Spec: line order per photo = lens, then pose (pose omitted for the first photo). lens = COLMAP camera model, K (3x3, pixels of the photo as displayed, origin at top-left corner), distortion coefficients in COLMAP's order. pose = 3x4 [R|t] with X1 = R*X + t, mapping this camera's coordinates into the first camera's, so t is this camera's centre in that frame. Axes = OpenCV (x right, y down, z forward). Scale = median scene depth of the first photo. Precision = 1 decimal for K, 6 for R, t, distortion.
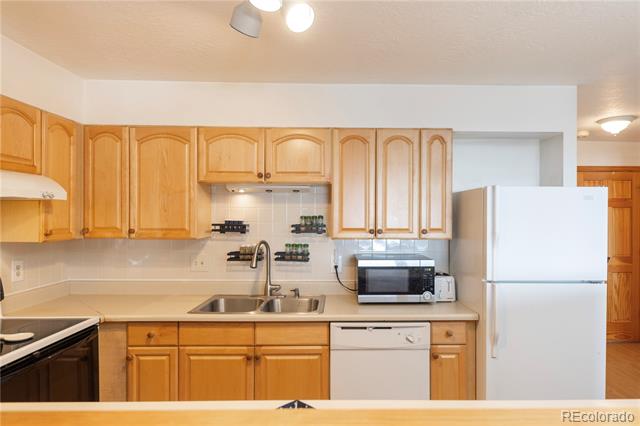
lens RADIAL K [[394.0, 0, 348.2], [0, 394.0, 214.6], [0, 0, 1]] dist [-0.000904, -0.000832]
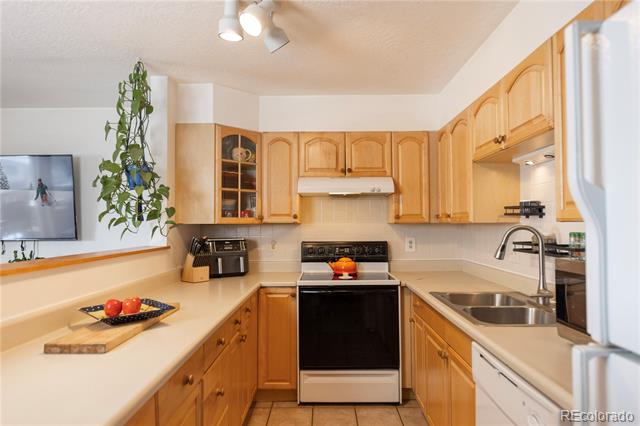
lens RADIAL K [[400.0, 0, 320.0], [0, 400.0, 213.0], [0, 0, 1]] dist [0.002407, 0.000819]
pose [[-0.051773, -0.032942, -0.998115, 0.595394], [0.008797, 0.999402, -0.033441, 0.068557], [0.998620, -0.010512, -0.051453, 0.695178]]
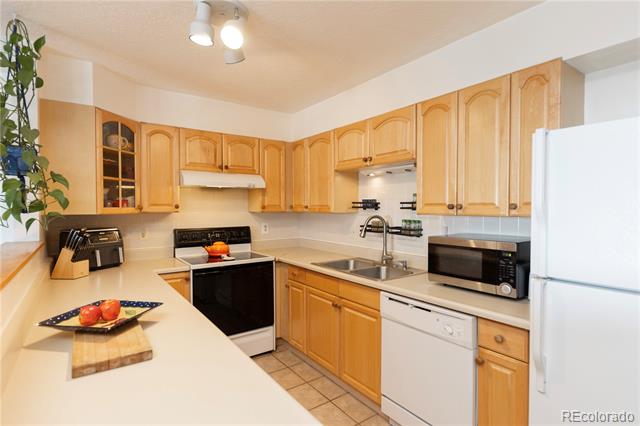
lens RADIAL K [[329.8, 0, 320.0], [0, 329.8, 213.0], [0, 0, 1]] dist [-0.000281, -0.000358]
pose [[0.552214, 0.010955, -0.833631, 0.542147], [0.007287, 0.999812, 0.017966, 0.042711], [0.833671, -0.015995, 0.552030, 0.339265]]
